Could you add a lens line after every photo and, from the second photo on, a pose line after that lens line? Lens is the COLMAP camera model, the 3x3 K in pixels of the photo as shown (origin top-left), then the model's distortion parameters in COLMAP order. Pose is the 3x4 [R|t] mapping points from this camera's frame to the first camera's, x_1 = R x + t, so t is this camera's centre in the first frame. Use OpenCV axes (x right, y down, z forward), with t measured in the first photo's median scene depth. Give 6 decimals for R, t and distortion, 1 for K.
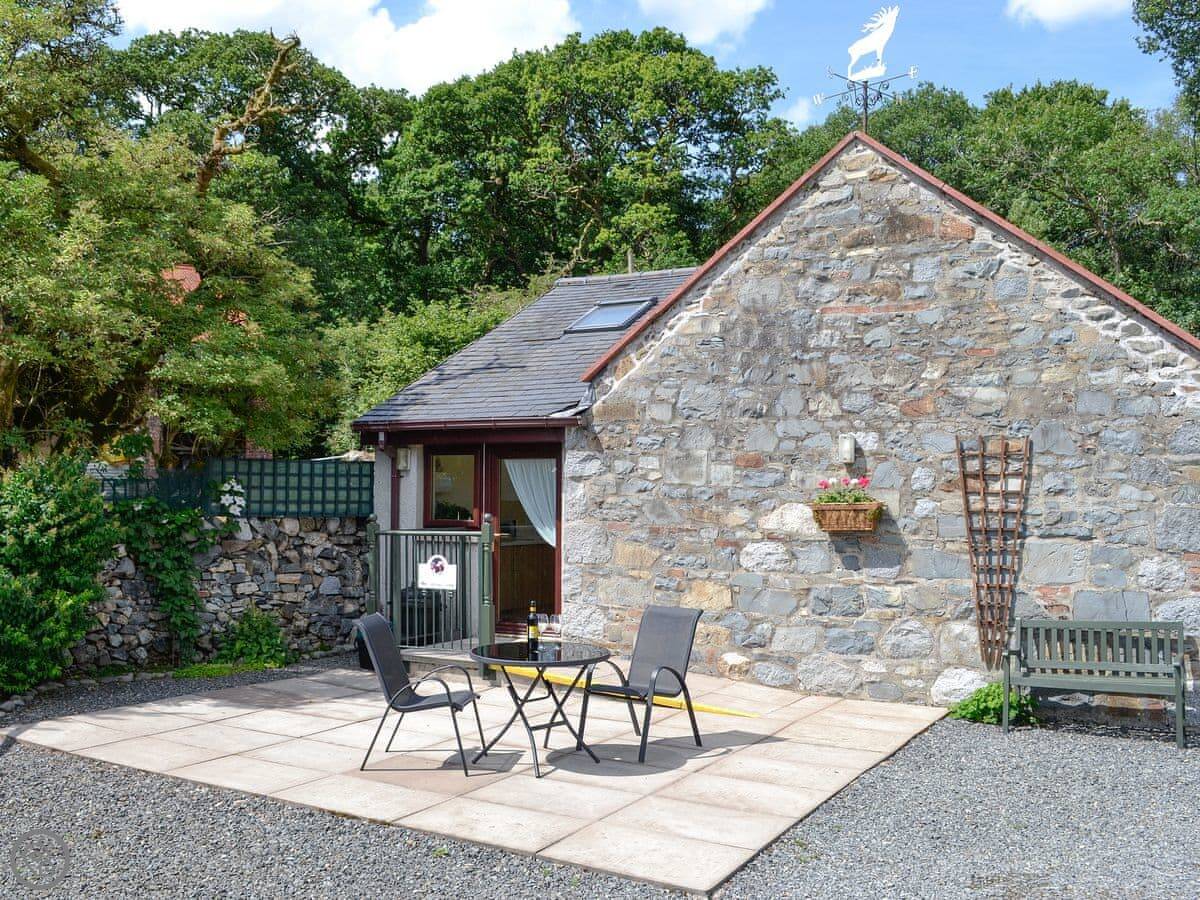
lens RADIAL K [[1141.9, 0, 600.0], [0, 1141.9, 450.0], [0, 0, 1]] dist [-0.055716, -0.003610]
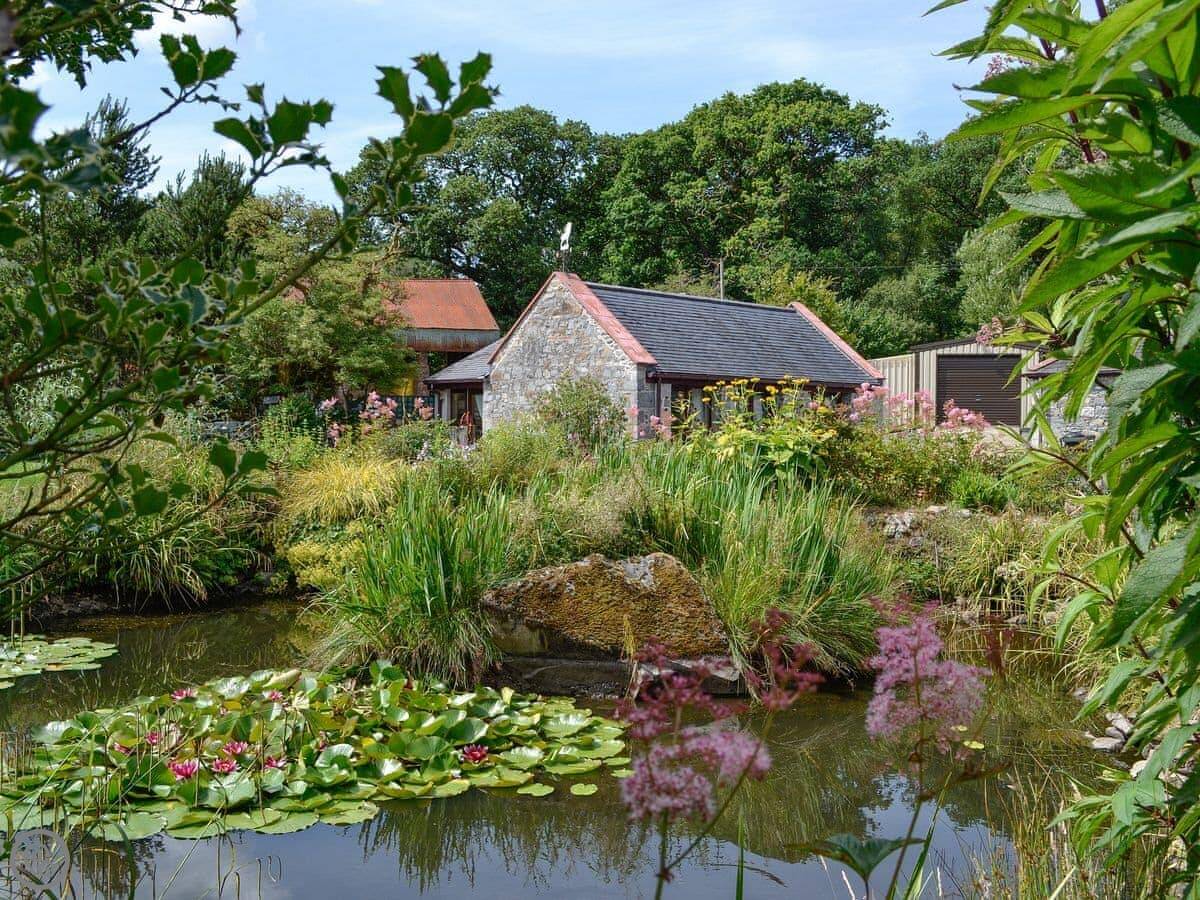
lens RADIAL K [[1127.4, 0, 630.5], [0, 1127.4, 418.1], [0, 0, 1]] dist [-0.016702, -0.007369]
pose [[0.948369, 0.001988, -0.317164, 1.088991], [0.005153, 0.999752, 0.021675, 0.007814], [0.317128, -0.022190, 0.948123, -1.300460]]
